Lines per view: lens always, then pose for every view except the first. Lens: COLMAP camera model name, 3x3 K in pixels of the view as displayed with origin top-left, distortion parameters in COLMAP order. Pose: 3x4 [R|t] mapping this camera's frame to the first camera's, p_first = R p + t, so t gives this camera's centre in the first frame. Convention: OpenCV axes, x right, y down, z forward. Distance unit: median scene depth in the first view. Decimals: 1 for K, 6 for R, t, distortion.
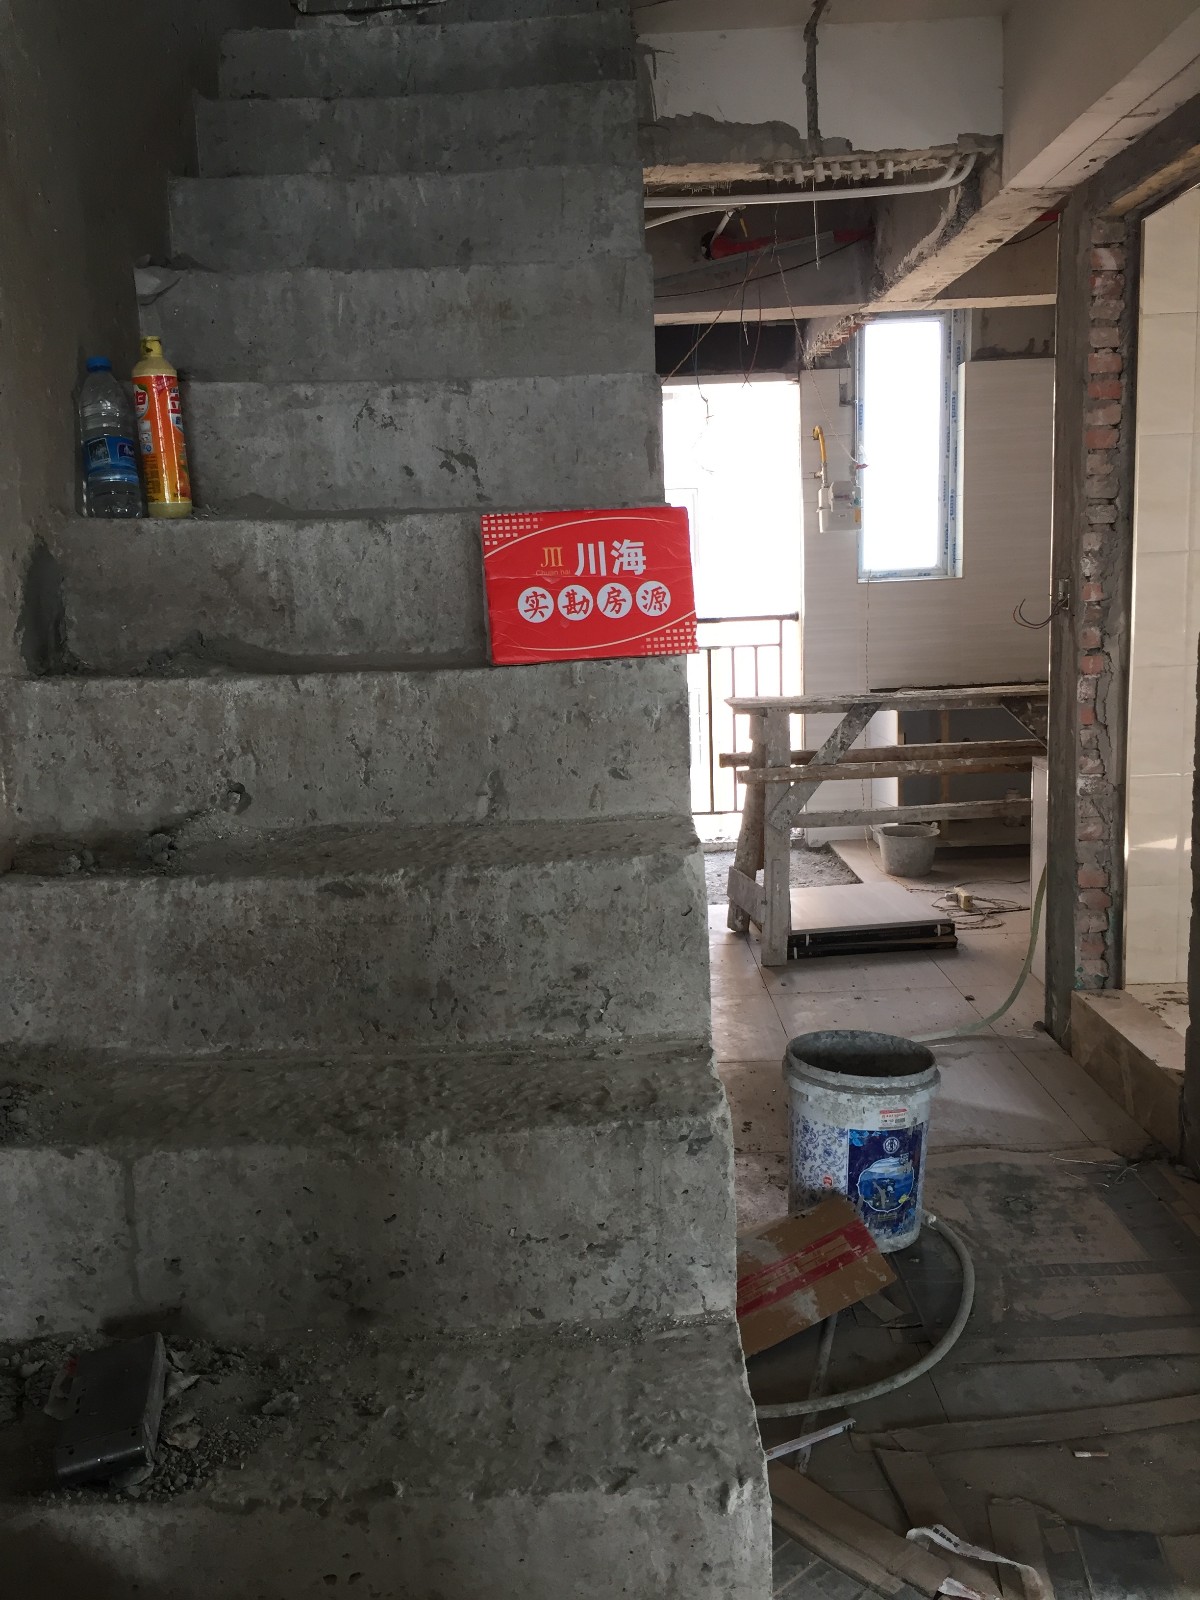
lens RADIAL K [[1378.2, 0, 605.9], [0, 1378.2, 803.8], [0, 0, 1]] dist [0.052617, -0.007071]
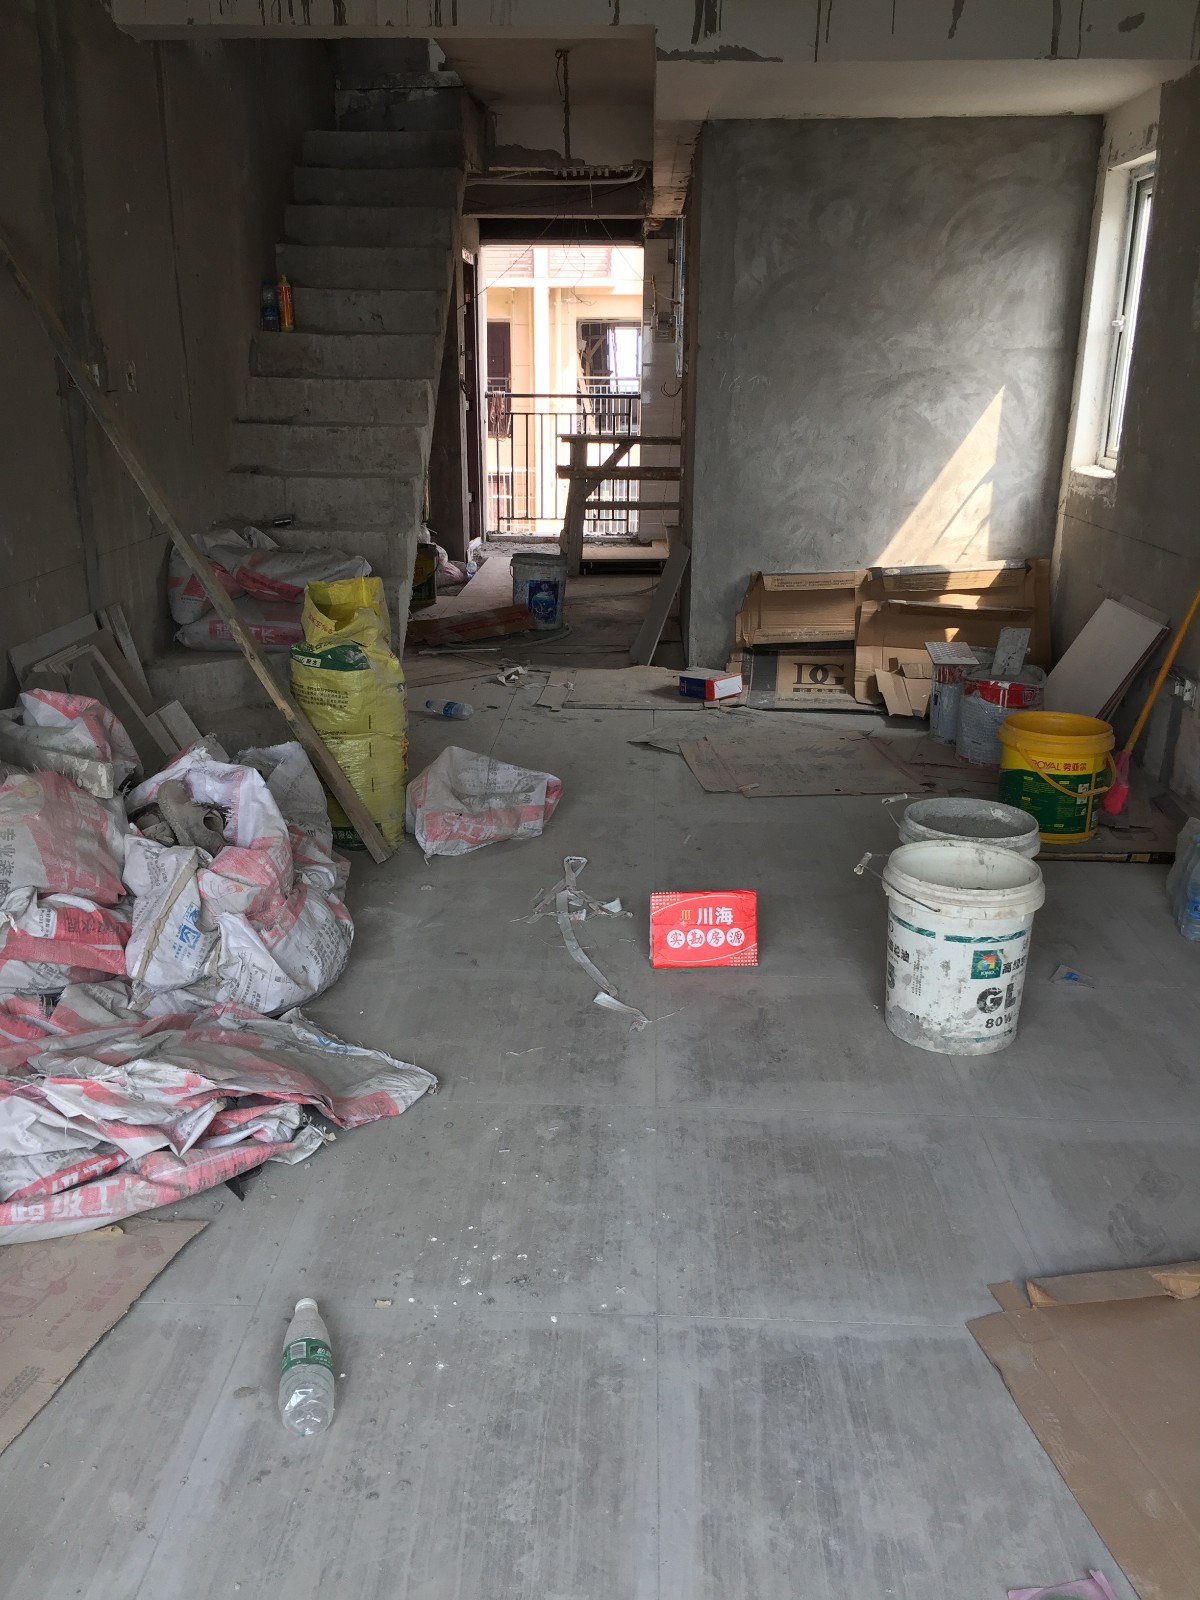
lens RADIAL K [[1378.2, 0, 592.4], [0, 1378.2, 797.1], [0, 0, 1]] dist [0.052617, -0.007071]
pose [[0.997778, 0.057803, -0.033136, 0.572480], [-0.052890, 0.989611, 0.133686, 0.402208], [0.040519, -0.131636, 0.990470, -2.345705]]
